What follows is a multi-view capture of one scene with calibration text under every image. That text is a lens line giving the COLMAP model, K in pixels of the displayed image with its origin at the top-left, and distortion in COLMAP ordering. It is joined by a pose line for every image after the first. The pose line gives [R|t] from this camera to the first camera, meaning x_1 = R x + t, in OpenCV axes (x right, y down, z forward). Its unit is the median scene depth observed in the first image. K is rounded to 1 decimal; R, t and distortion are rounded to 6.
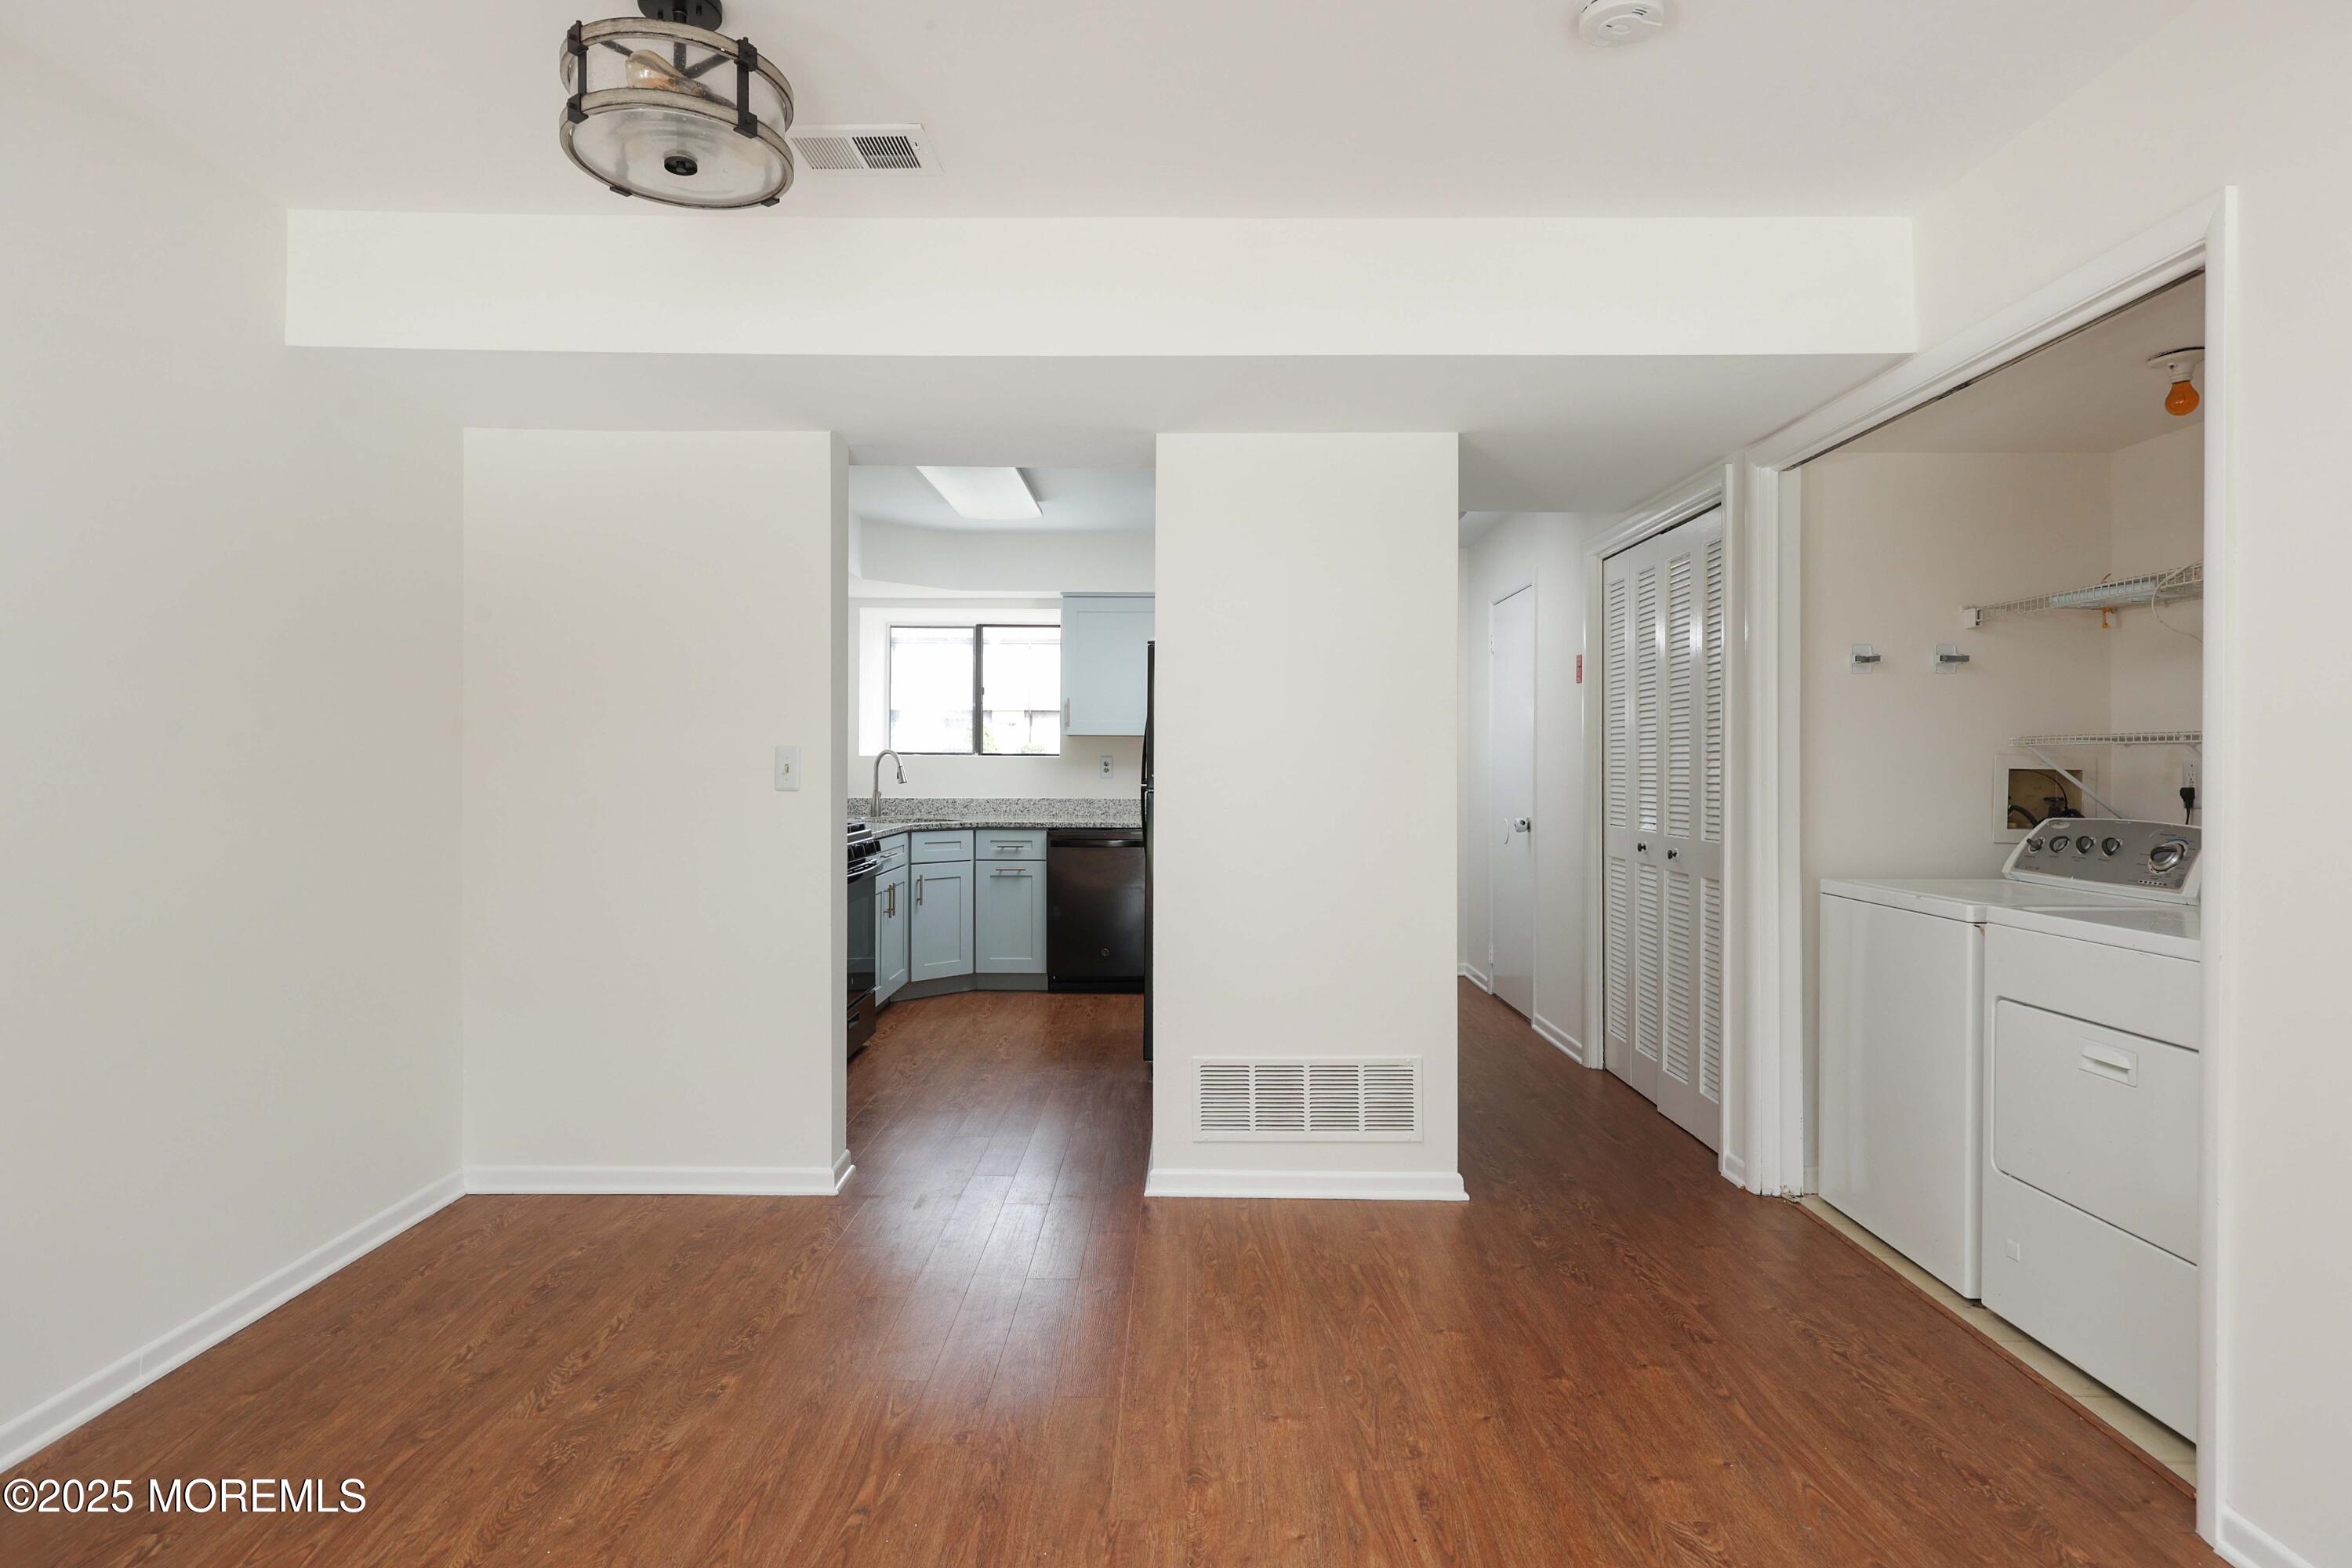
lens RADIAL K [[1239.6, 0, 1158.3], [0, 1239.6, 774.8], [0, 0, 1]] dist [0.001436, -0.006663]
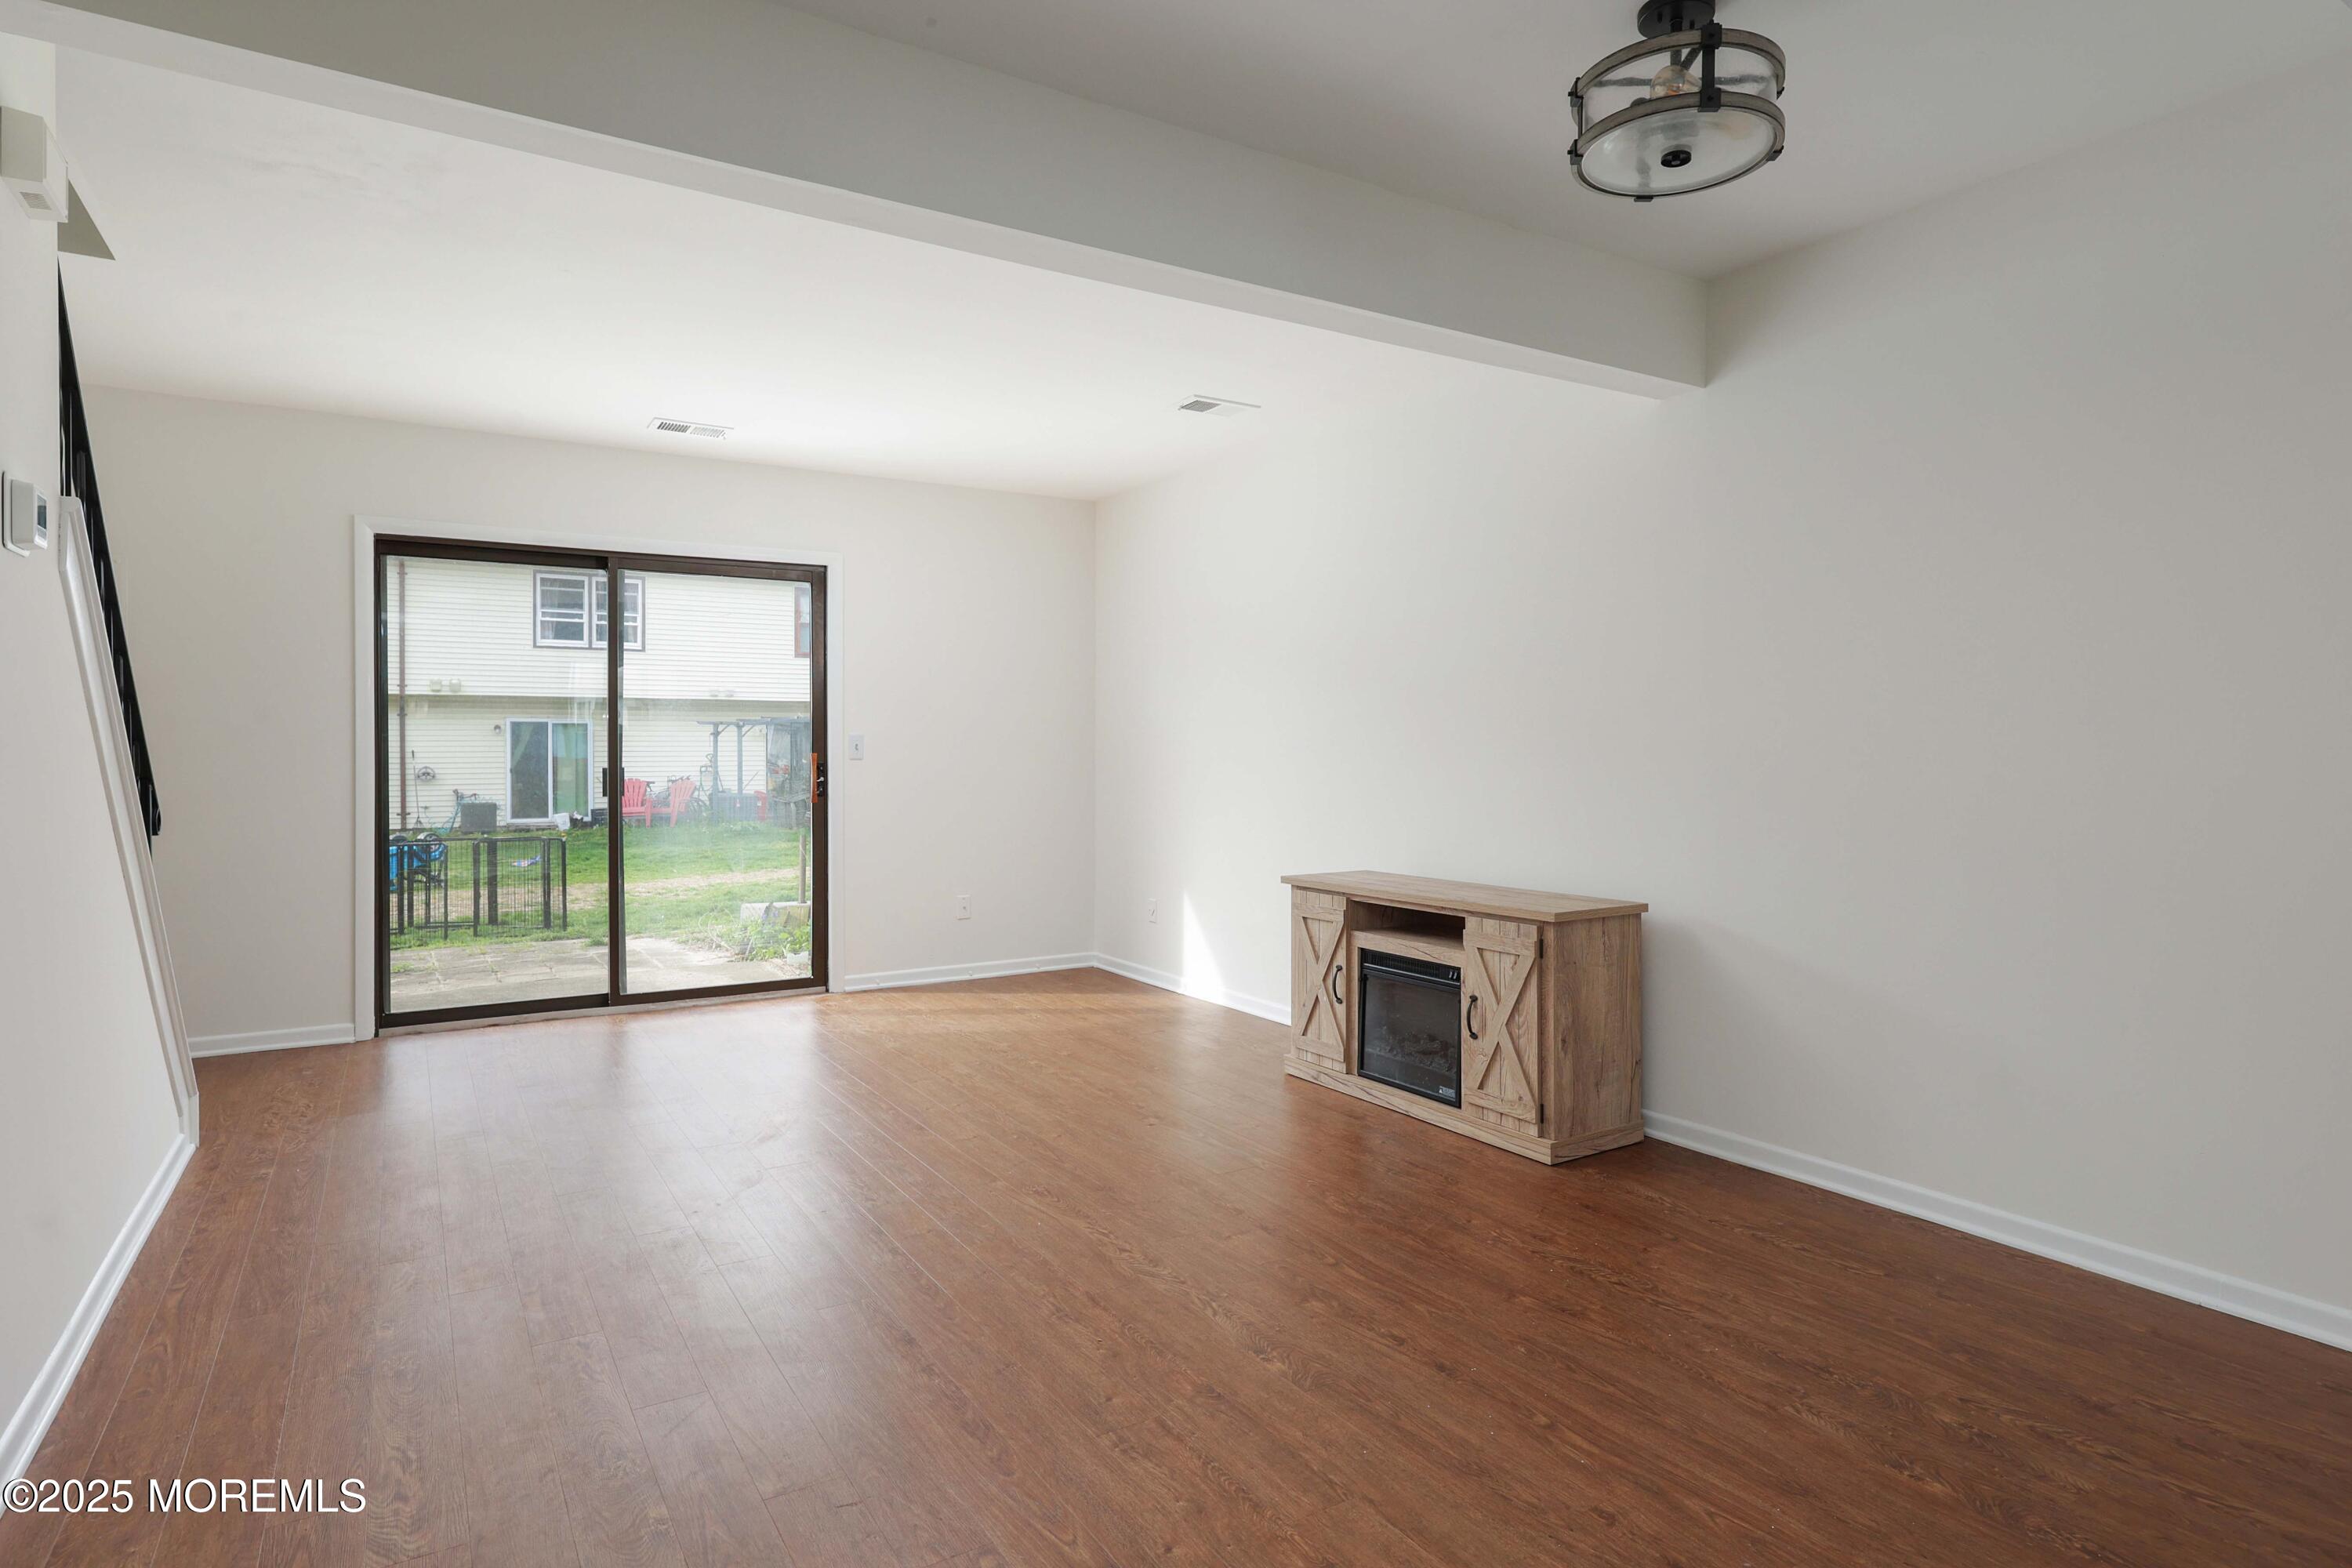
lens RADIAL K [[1239.6, 0, 1158.3], [0, 1239.6, 774.8], [0, 0, 1]] dist [0.001436, -0.006663]
pose [[-0.850044, 0.005893, -0.526678, 0.372071], [-0.008346, 0.999661, 0.024656, 0.023504], [0.526645, 0.025355, -0.849707, 1.102649]]
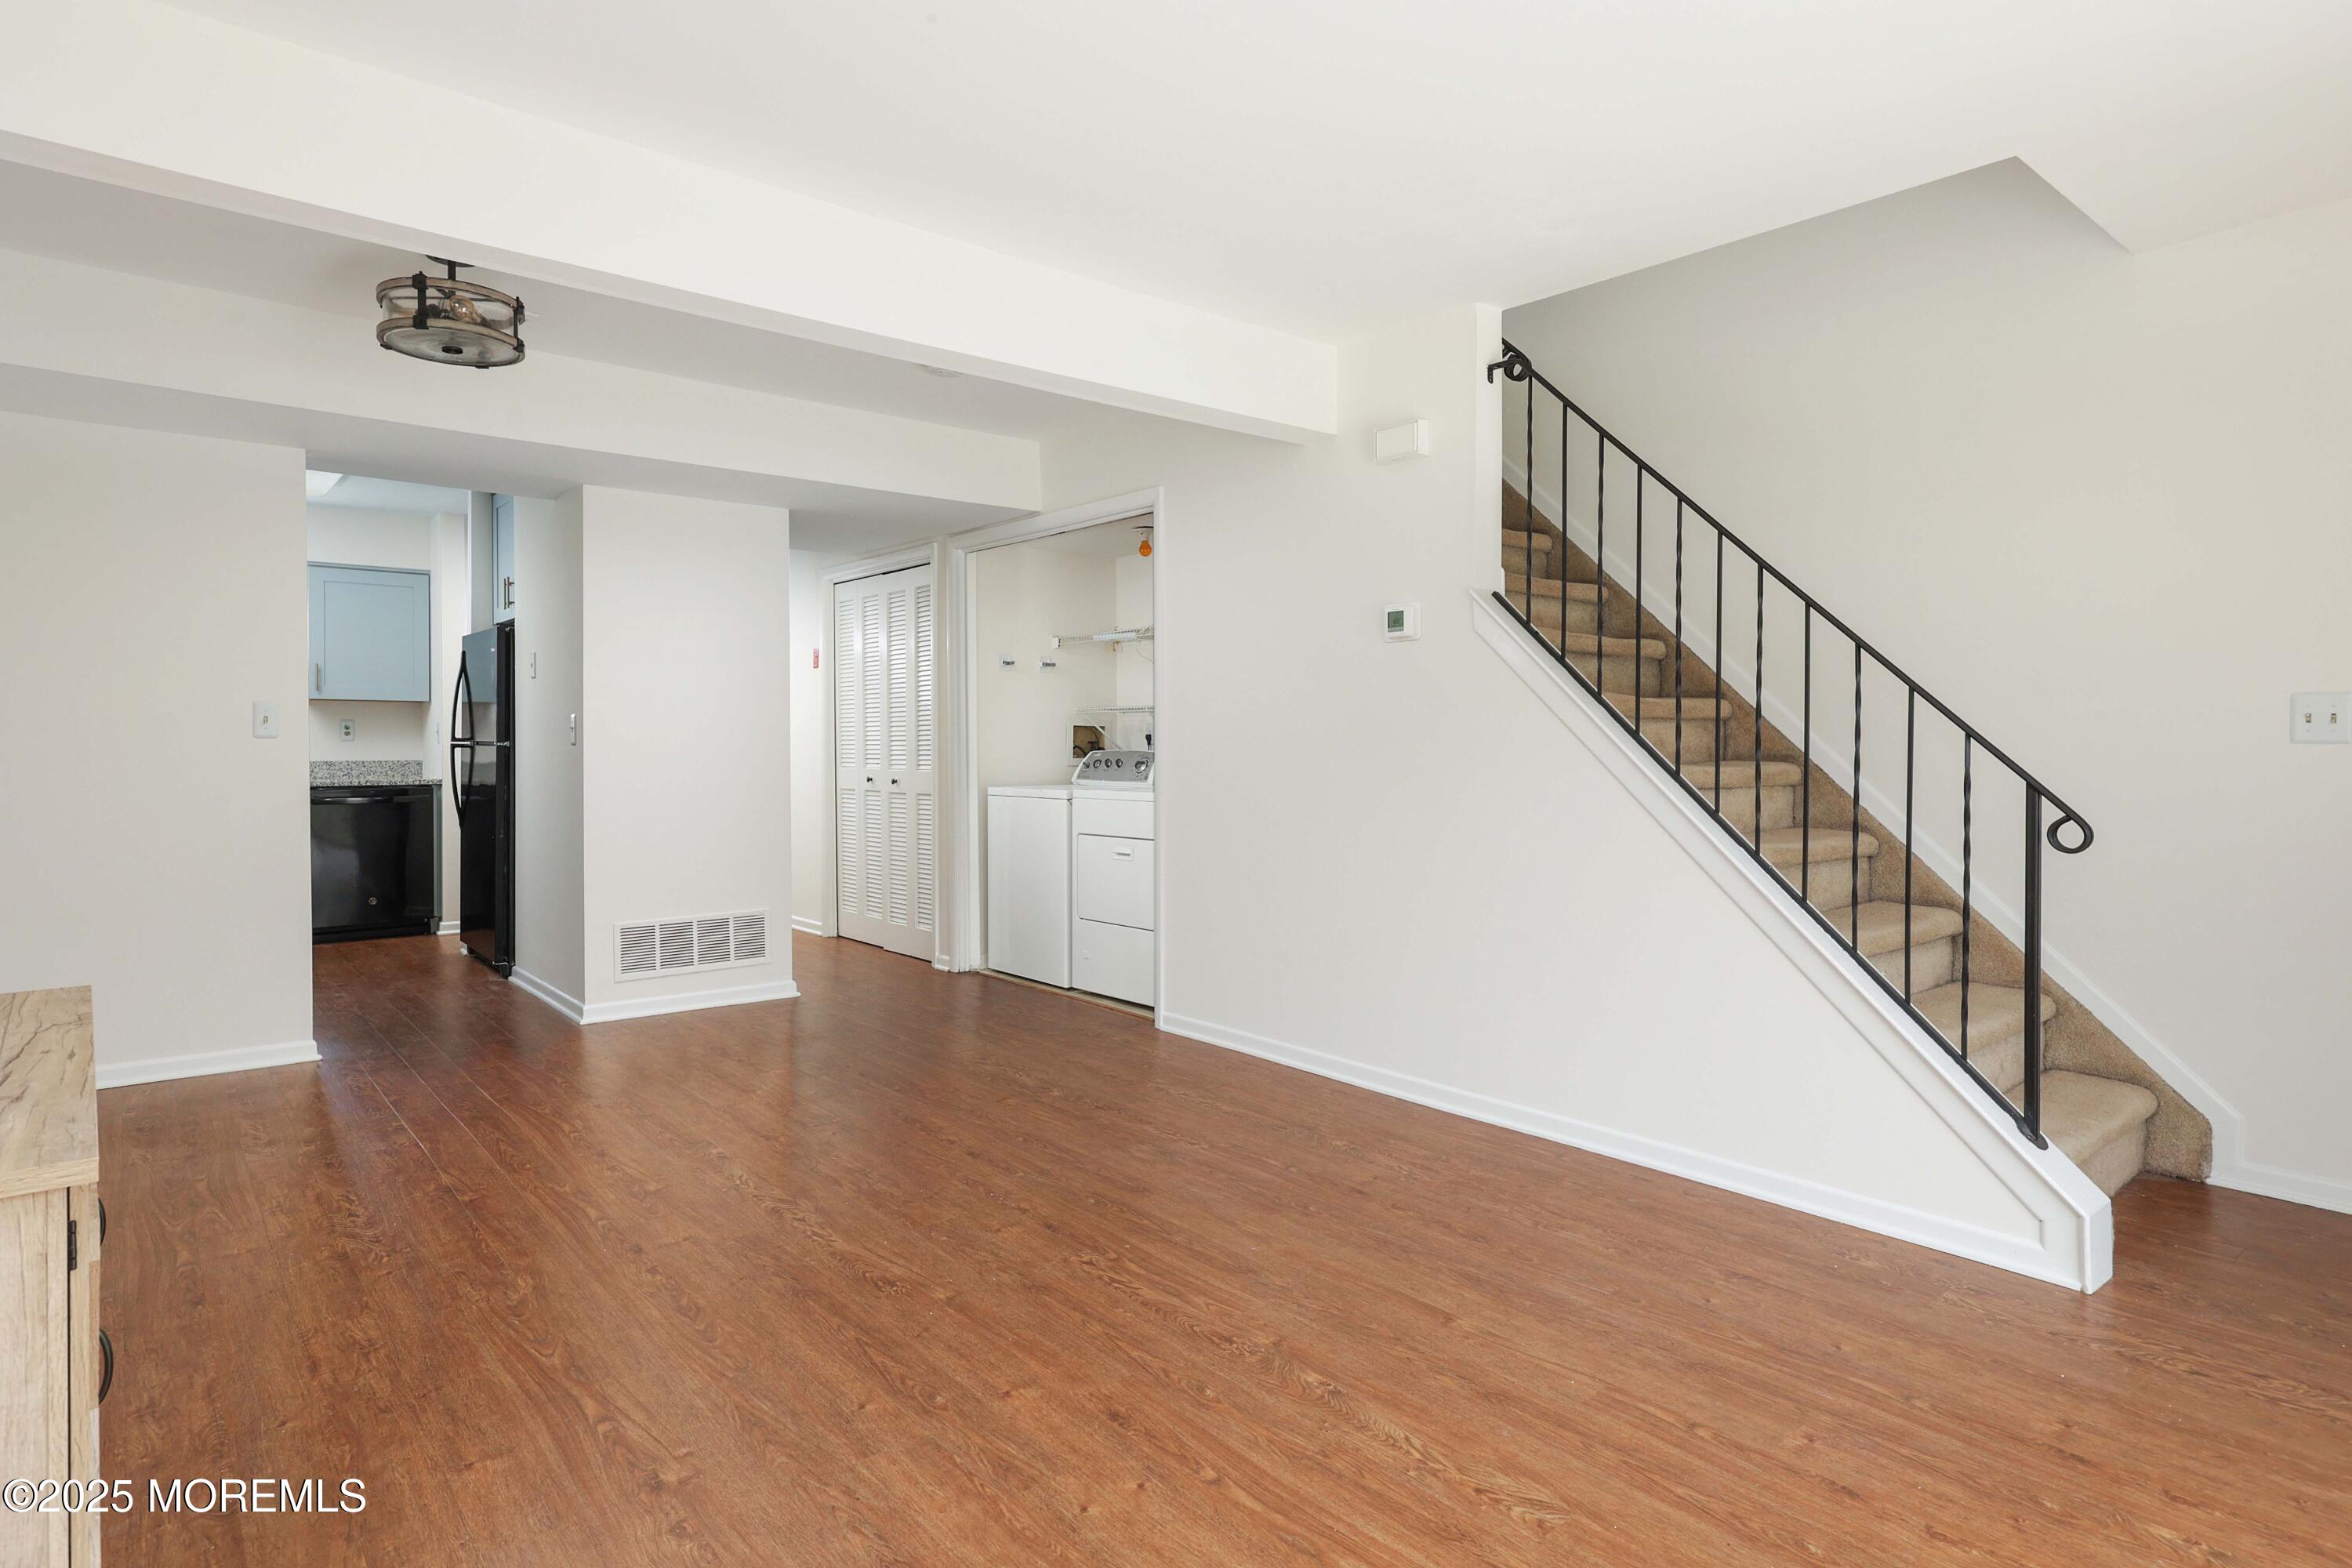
lens RADIAL K [[1239.6, 0, 1158.3], [0, 1239.6, 774.8], [0, 0, 1]] dist [0.001436, -0.006663]
pose [[0.762431, -0.019252, 0.646783, -0.482514], [0.008073, 0.999762, 0.020243, 0.037950], [-0.647020, -0.010213, 0.762405, -0.573083]]
